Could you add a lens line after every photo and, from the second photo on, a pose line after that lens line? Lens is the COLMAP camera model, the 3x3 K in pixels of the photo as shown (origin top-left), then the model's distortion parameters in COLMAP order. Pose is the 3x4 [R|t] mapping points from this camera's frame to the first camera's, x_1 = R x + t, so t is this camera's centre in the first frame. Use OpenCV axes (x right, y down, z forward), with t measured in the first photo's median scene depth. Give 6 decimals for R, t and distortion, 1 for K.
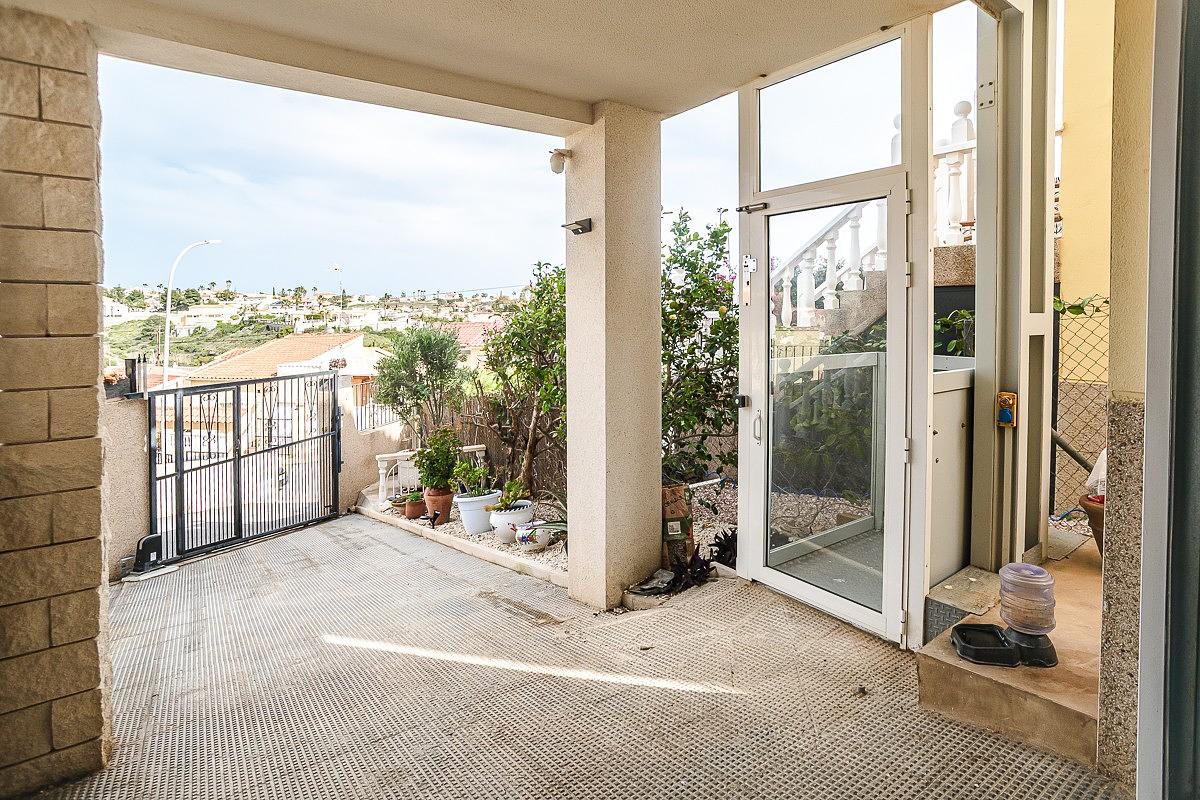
lens RADIAL K [[611.4, 0, 601.0], [0, 611.4, 340.7], [0, 0, 1]] dist [-0.000692, 0.000991]
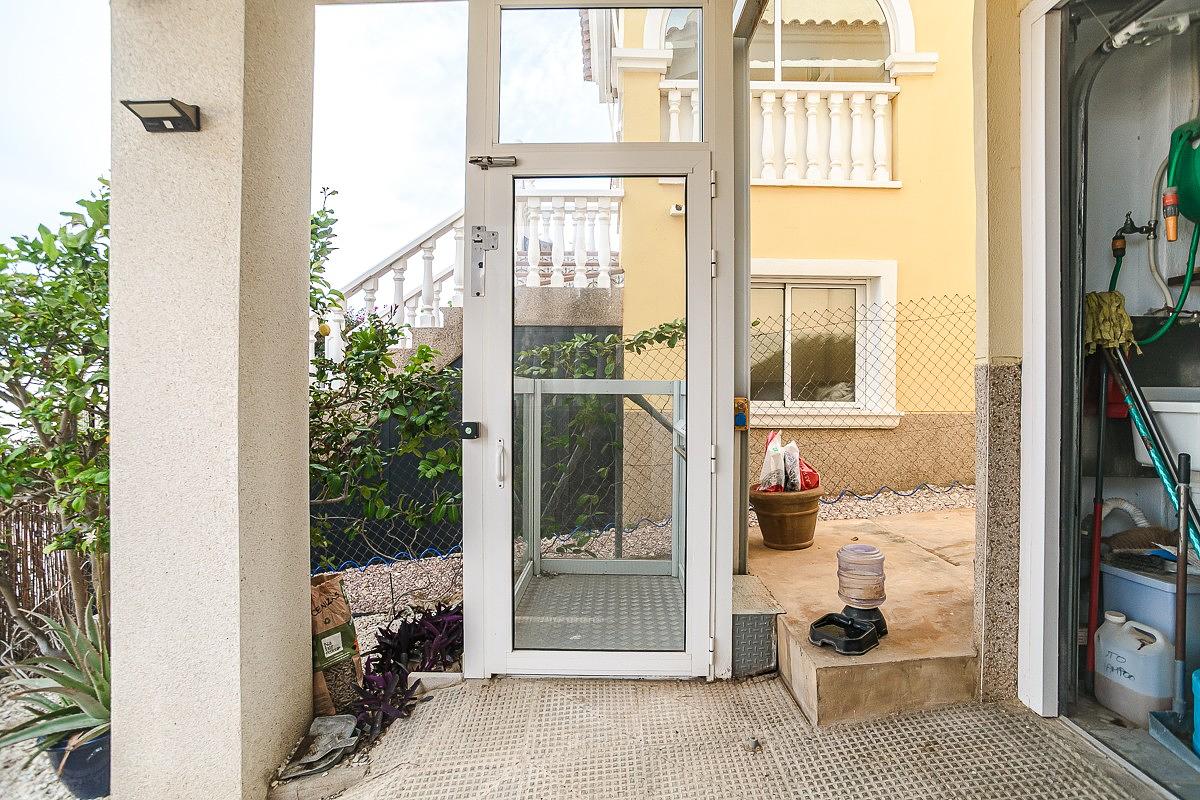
lens RADIAL K [[597.5, 0, 633.5], [0, 597.5, 390.0], [0, 0, 1]] dist [-0.078495, 0.046778]
pose [[0.597793, 0.001152, 0.801650, -0.209518], [0.027673, 0.999373, -0.022072, 0.073391], [-0.801173, 0.035379, 0.597387, 0.440884]]
